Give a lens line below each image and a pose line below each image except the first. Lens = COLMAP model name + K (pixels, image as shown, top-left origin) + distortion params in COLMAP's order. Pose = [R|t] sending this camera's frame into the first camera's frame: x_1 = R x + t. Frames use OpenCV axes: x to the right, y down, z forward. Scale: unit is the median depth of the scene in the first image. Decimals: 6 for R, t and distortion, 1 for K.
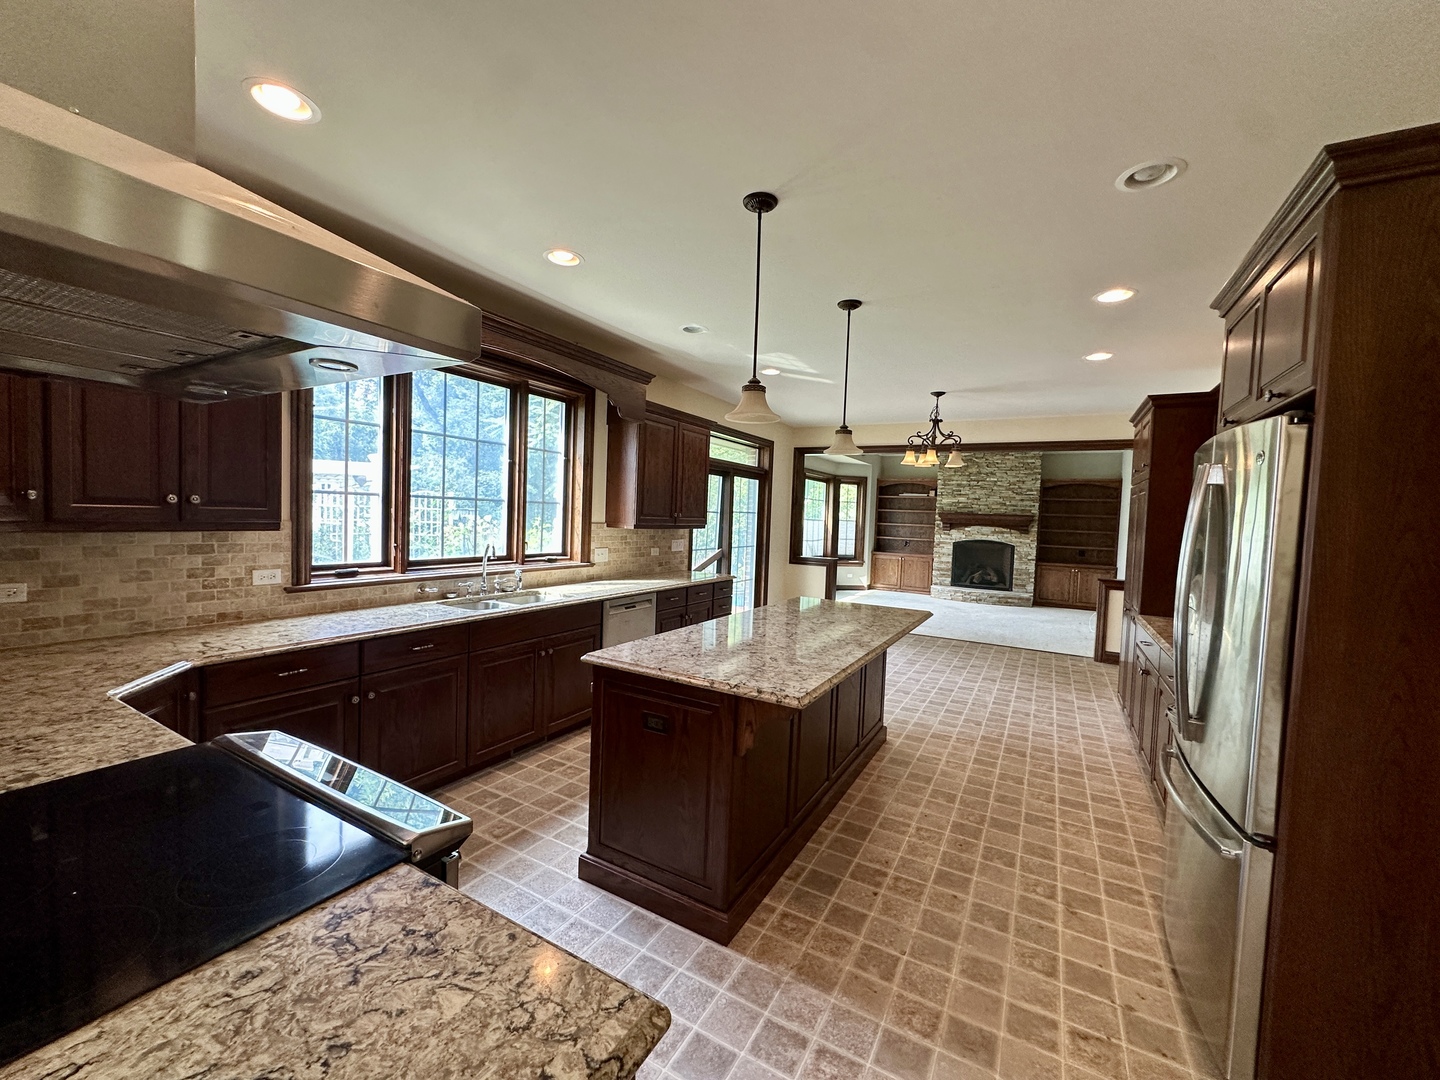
lens RADIAL K [[577.3, 0, 718.6], [0, 577.3, 539.2], [0, 0, 1]] dist [-0.000701, -0.000046]
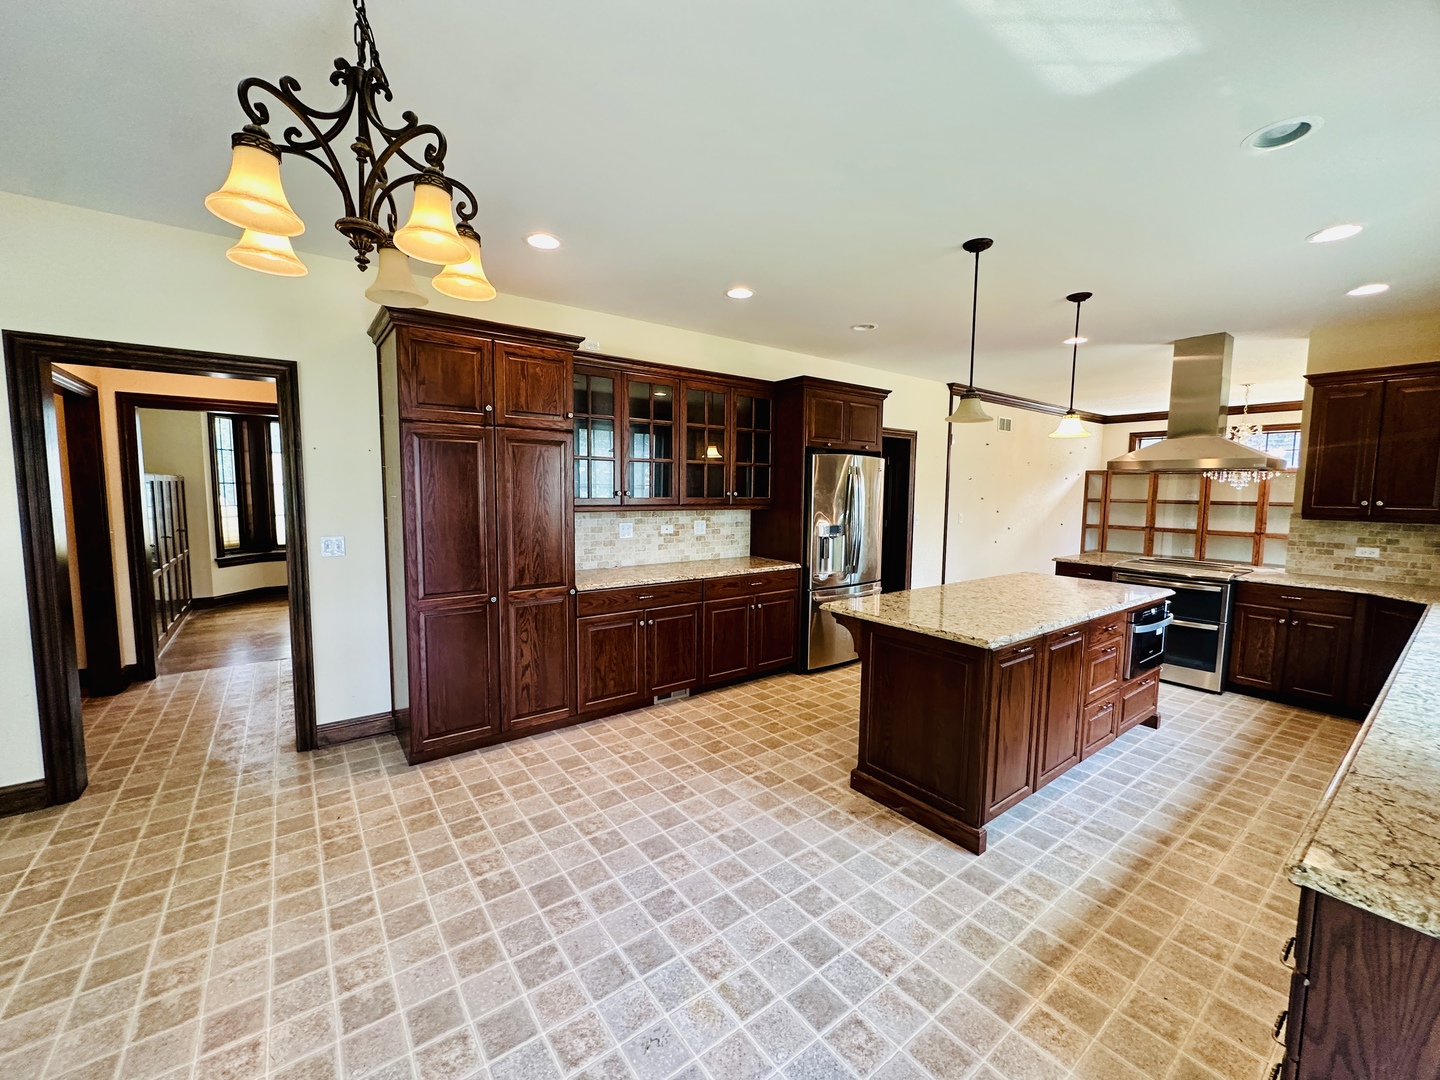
lens RADIAL K [[577.3, 0, 721.0], [0, 577.3, 537.2], [0, 0, 1]] dist [-0.000701, -0.000046]
pose [[-0.918521, -0.082200, 0.386732, 0.166039], [-0.028646, 0.989414, 0.142263, -0.068926], [-0.394333, 0.119593, -0.911153, 1.559851]]
